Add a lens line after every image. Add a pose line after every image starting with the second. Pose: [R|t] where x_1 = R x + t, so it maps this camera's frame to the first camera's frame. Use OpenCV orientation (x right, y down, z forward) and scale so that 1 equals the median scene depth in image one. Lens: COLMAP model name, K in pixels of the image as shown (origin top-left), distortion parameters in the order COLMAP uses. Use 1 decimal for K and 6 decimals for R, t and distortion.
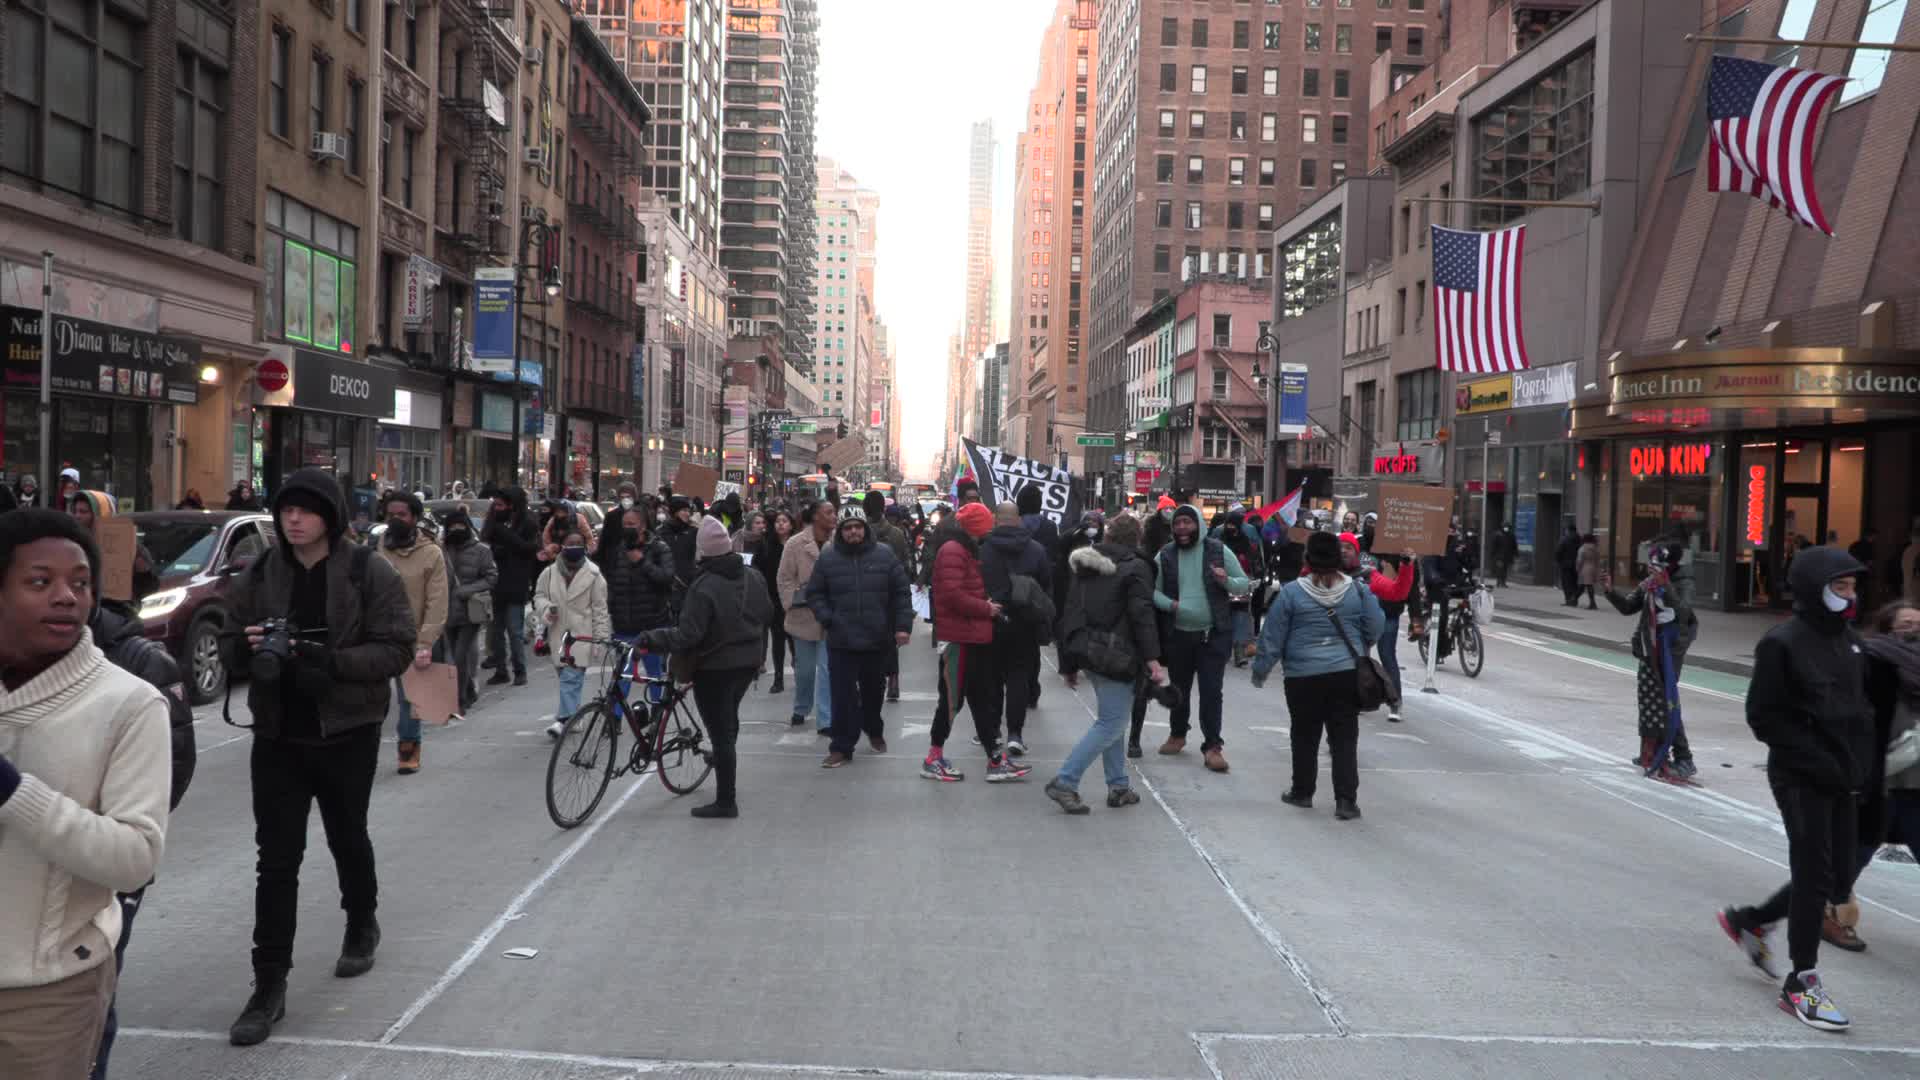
lens RADIAL K [[1502.9, 0, 958.3], [0, 1502.9, 539.1], [0, 0, 1]] dist [-0.009292, -0.005033]
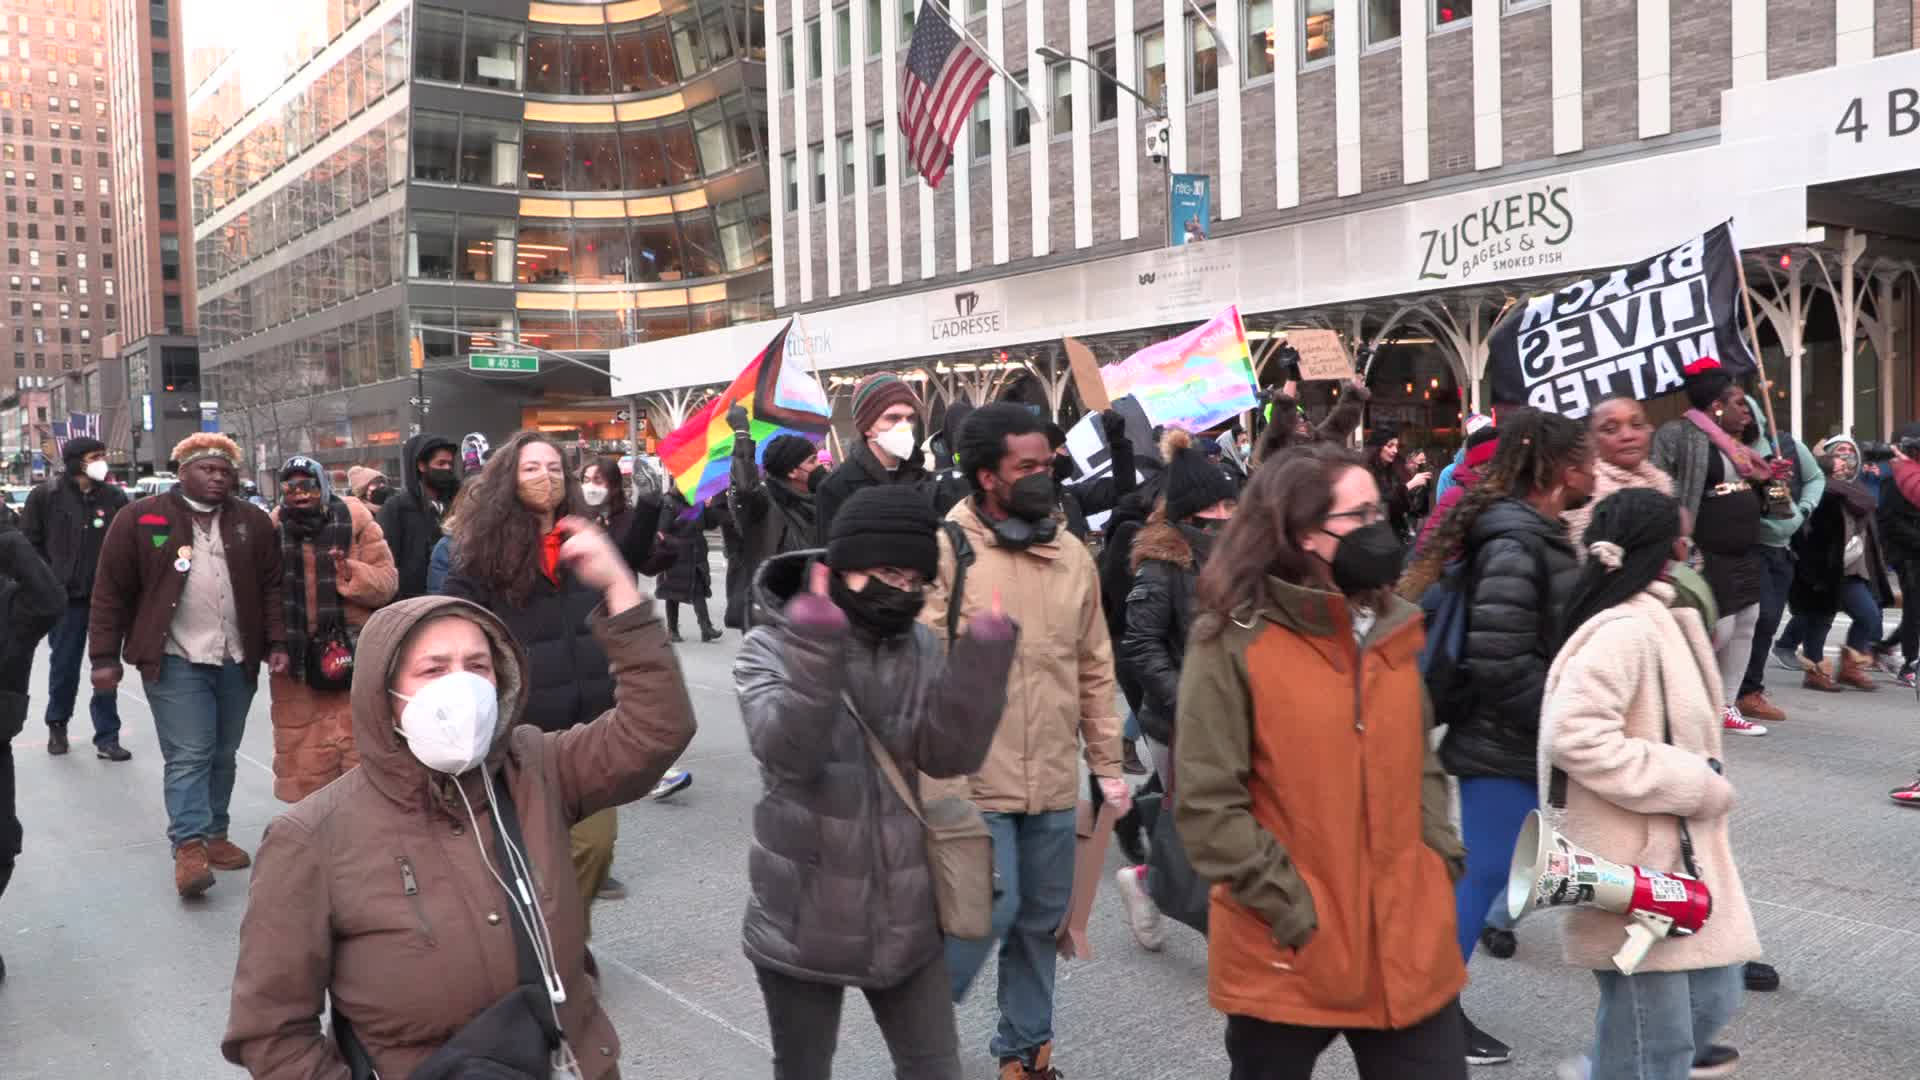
lens RADIAL K [[1502.9, 0, 960.4], [0, 1502.9, 540.0], [0, 0, 1]] dist [-0.009292, -0.005033]
pose [[0.804223, -0.075170, 0.589555, -0.023873], [0.067277, 0.997108, 0.035361, 0.031514], [-0.590508, 0.011226, 0.806954, -1.032522]]
